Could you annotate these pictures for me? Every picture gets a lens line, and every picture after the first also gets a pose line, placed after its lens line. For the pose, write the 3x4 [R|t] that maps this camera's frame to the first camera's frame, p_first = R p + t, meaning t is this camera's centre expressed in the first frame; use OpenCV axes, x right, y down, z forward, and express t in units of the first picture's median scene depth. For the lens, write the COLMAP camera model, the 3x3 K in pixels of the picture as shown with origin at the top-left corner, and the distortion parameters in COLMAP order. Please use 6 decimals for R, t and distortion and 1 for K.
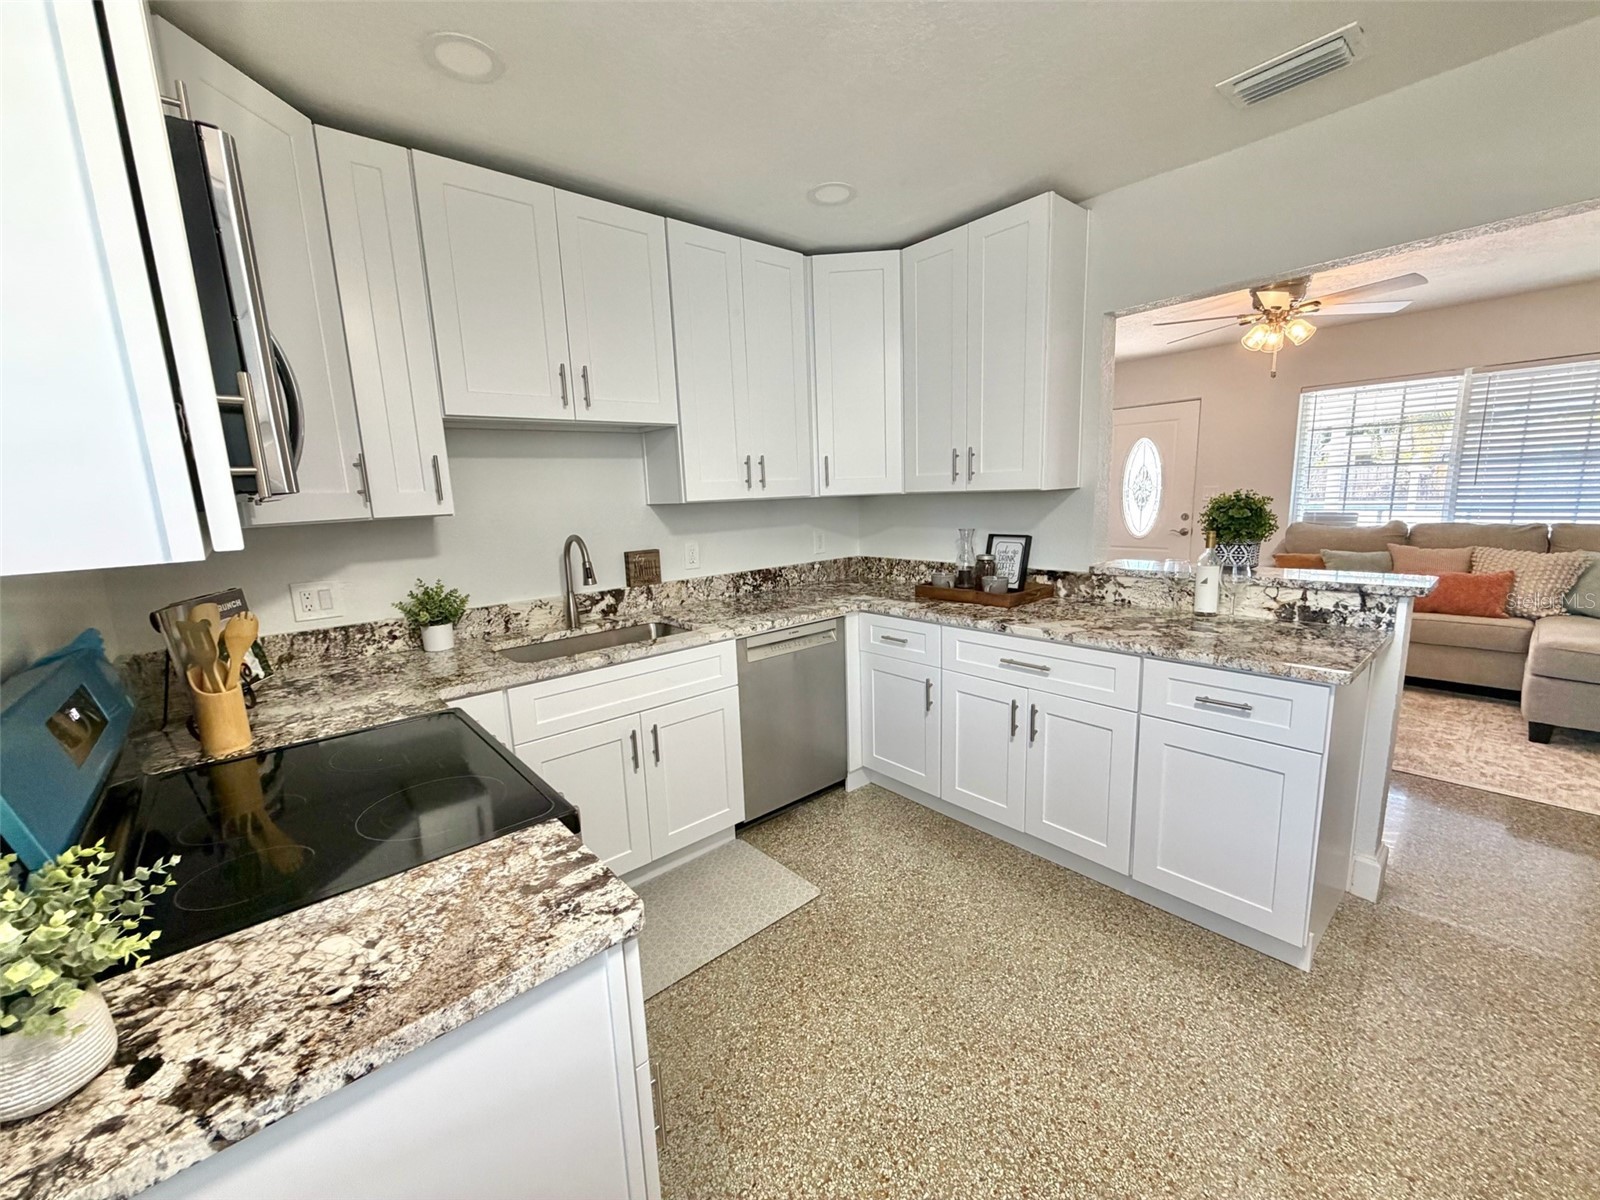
lens RADIAL K [[638.3, 0, 796.4], [0, 638.3, 601.1], [0, 0, 1]] dist [0.000131, -0.000169]
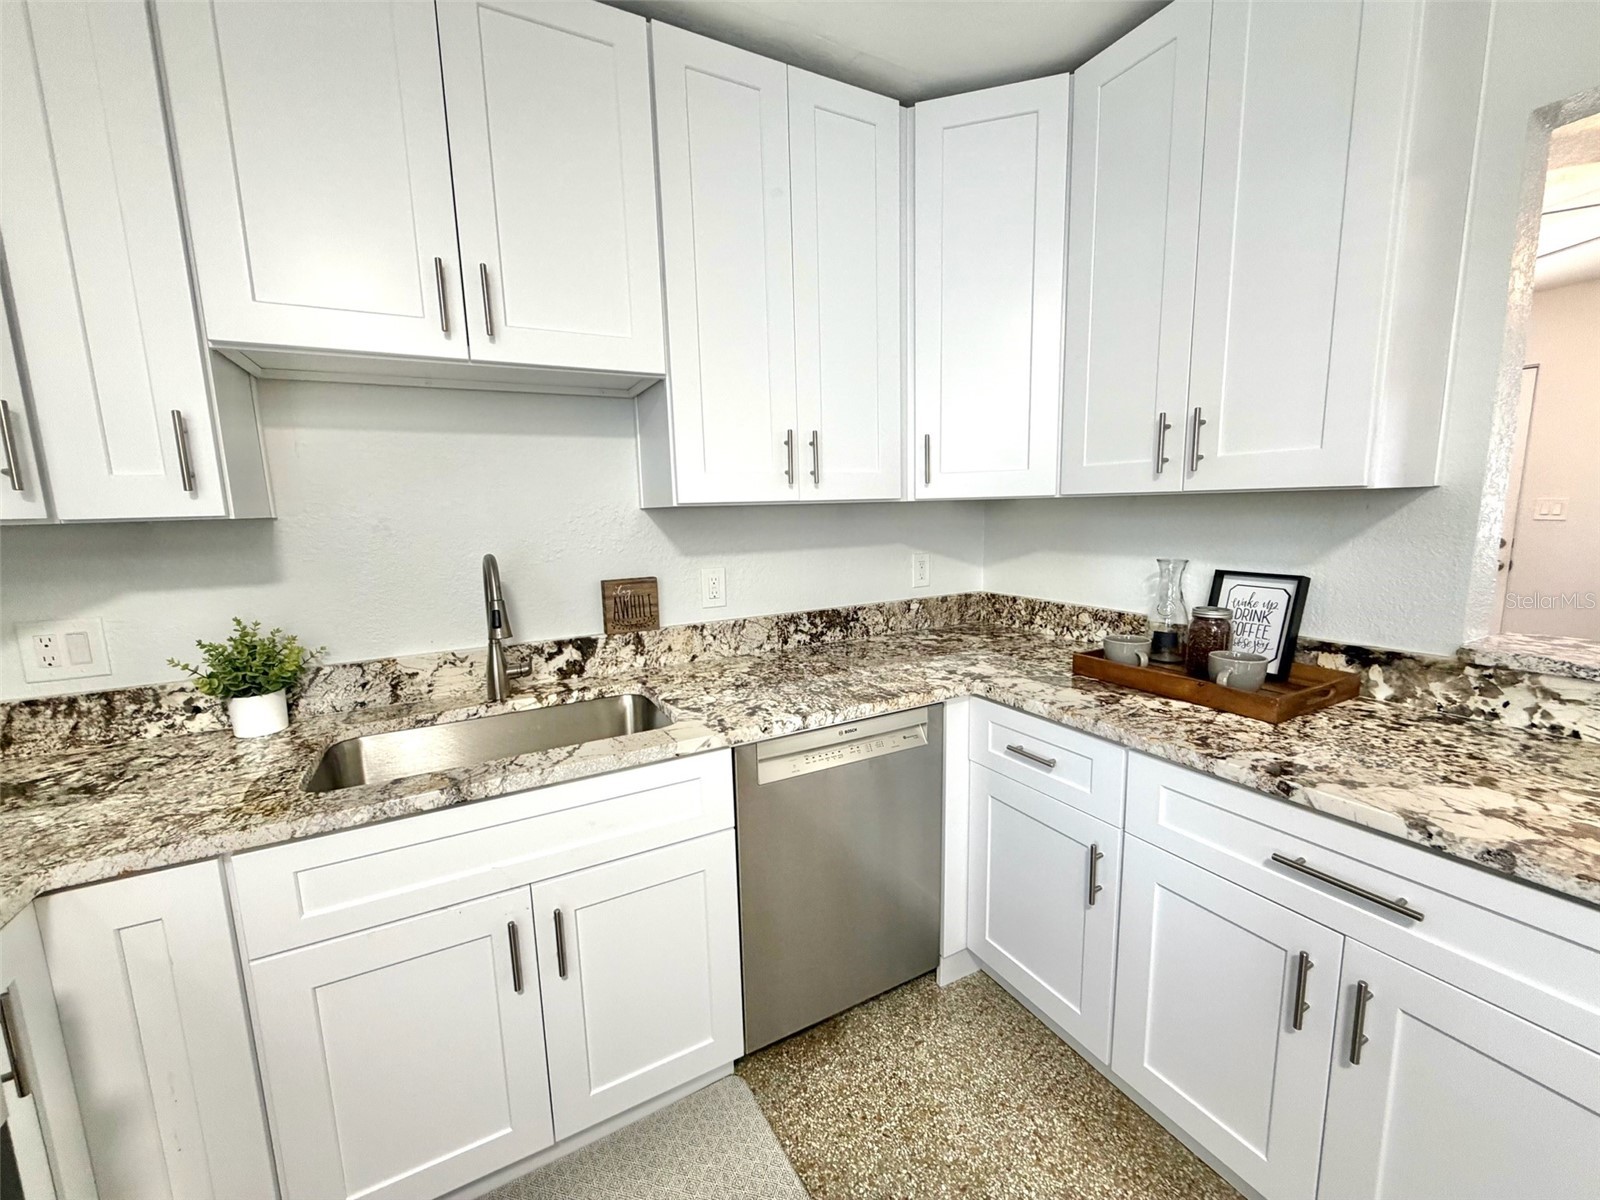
lens RADIAL K [[638.3, 0, 796.4], [0, 638.3, 601.1], [0, 0, 1]] dist [0.000131, -0.000169]
pose [[0.977051, 0.043795, -0.208455, 0.063345], [-0.047734, 0.998763, -0.013899, -0.056672], [0.207588, 0.023530, 0.977933, 0.405942]]
